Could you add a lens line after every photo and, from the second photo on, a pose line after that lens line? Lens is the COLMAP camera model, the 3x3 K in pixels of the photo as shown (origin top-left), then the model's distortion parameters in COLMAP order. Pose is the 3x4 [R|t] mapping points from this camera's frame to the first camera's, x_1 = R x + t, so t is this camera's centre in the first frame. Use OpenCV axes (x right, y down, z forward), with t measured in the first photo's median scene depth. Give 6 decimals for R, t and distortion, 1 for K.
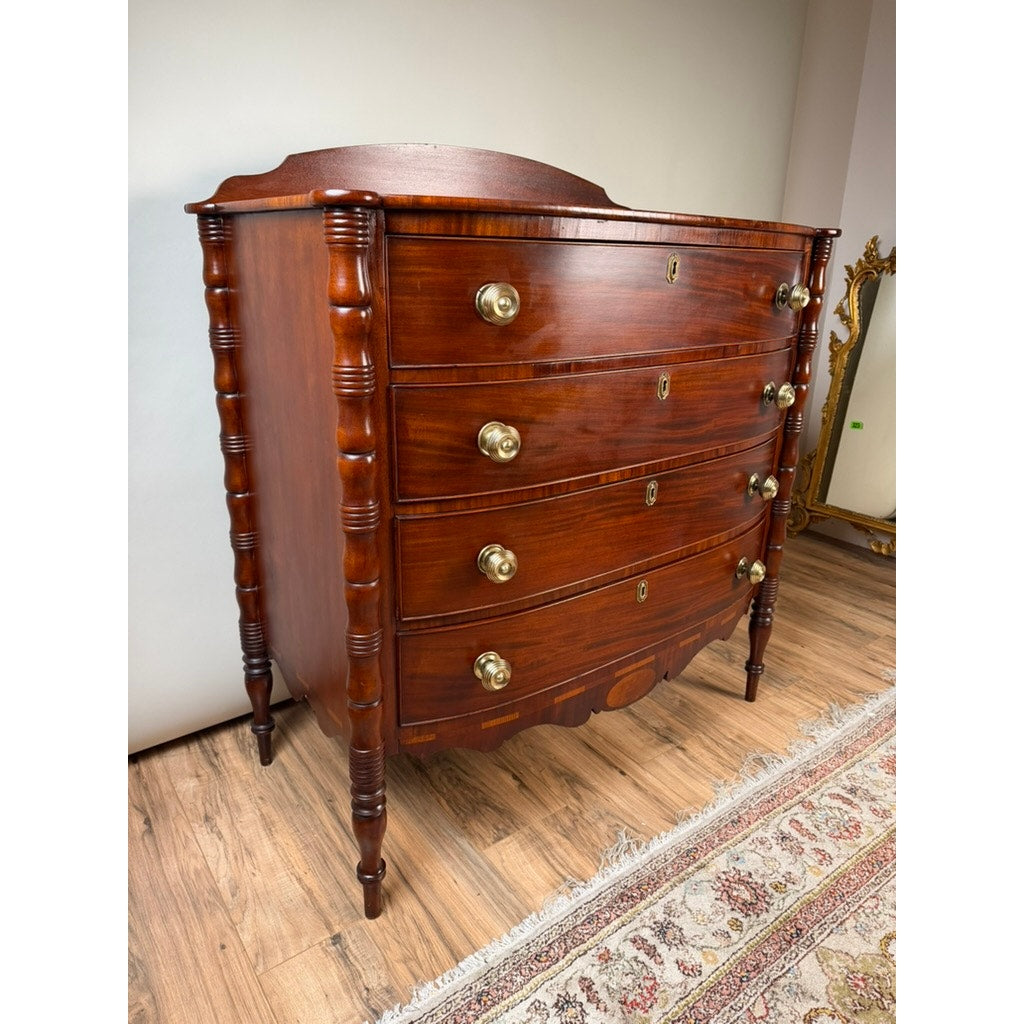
lens RADIAL K [[727.4, 0, 510.9], [0, 727.4, 507.8], [0, 0, 1]] dist [0.030874, -0.035521]
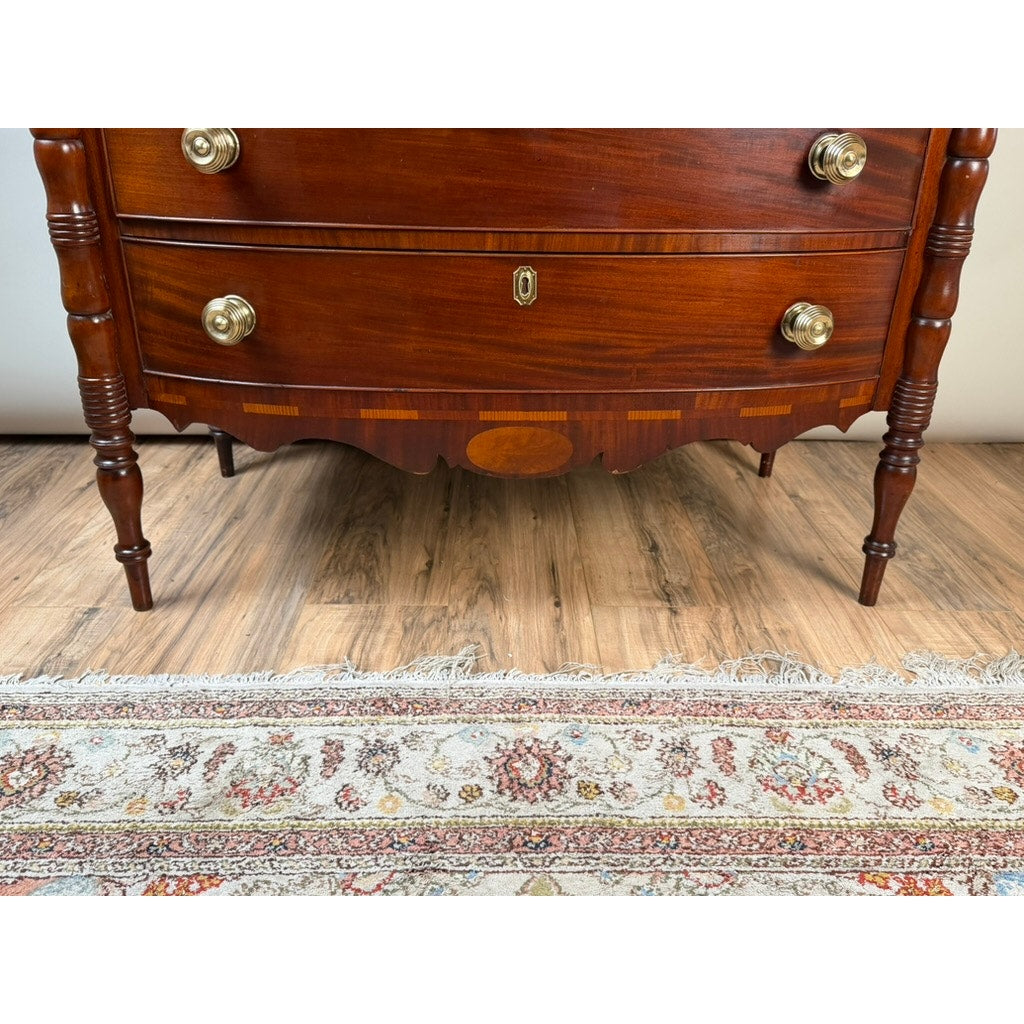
lens RADIAL K [[828.9, 0, 515.5], [0, 828.9, 516.7], [0, 0, 1]] dist [0.135666, -0.270831]
pose [[0.816637, 0.247791, -0.521251, 0.633975], [-0.190746, 0.968271, 0.161456, 0.203820], [0.544719, -0.032424, 0.837991, 0.402225]]
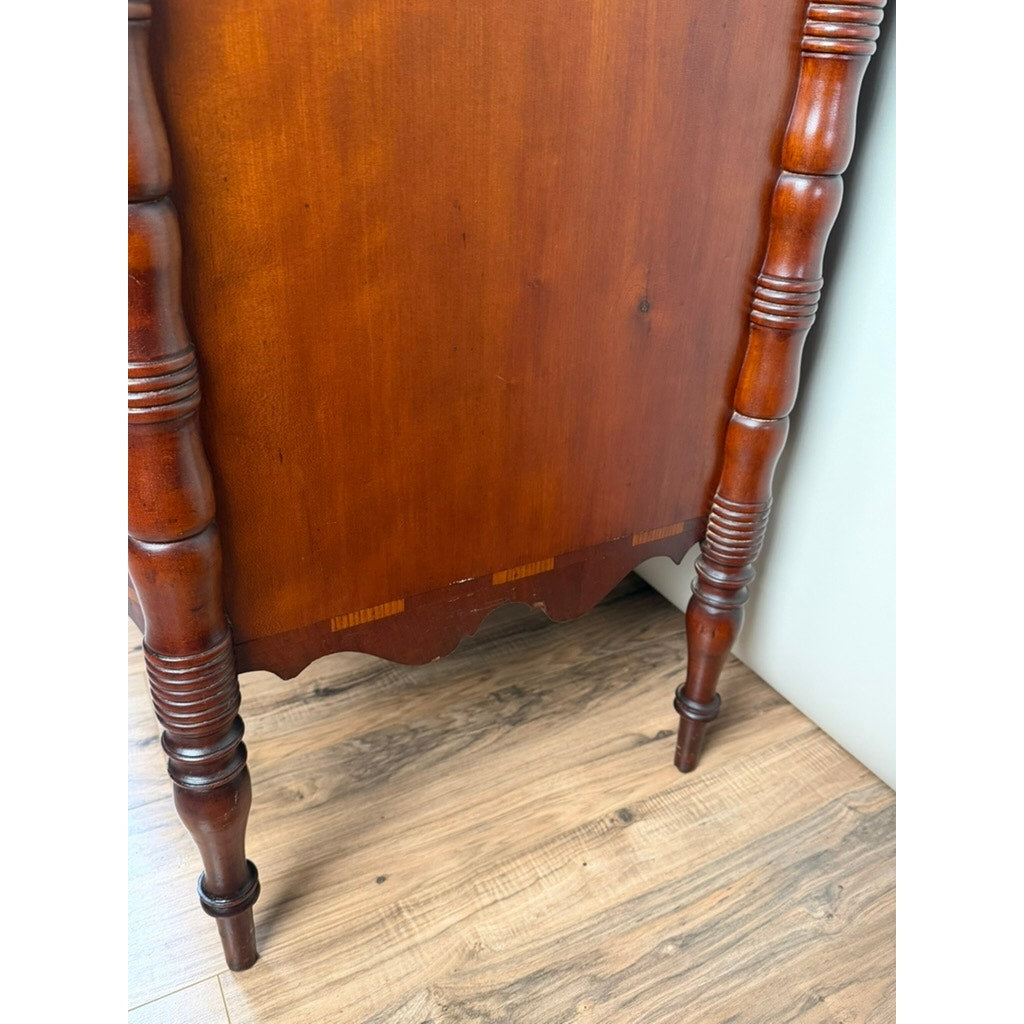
lens RADIAL K [[869.2, 0, 510.3], [0, 869.2, 509.2], [0, 0, 1]] dist [0.004401, -0.015983]
pose [[-0.146066, 0.466241, -0.872516, 0.819823], [-0.371103, 0.791744, 0.485205, -0.204982], [0.917032, 0.394665, 0.057377, 1.475650]]
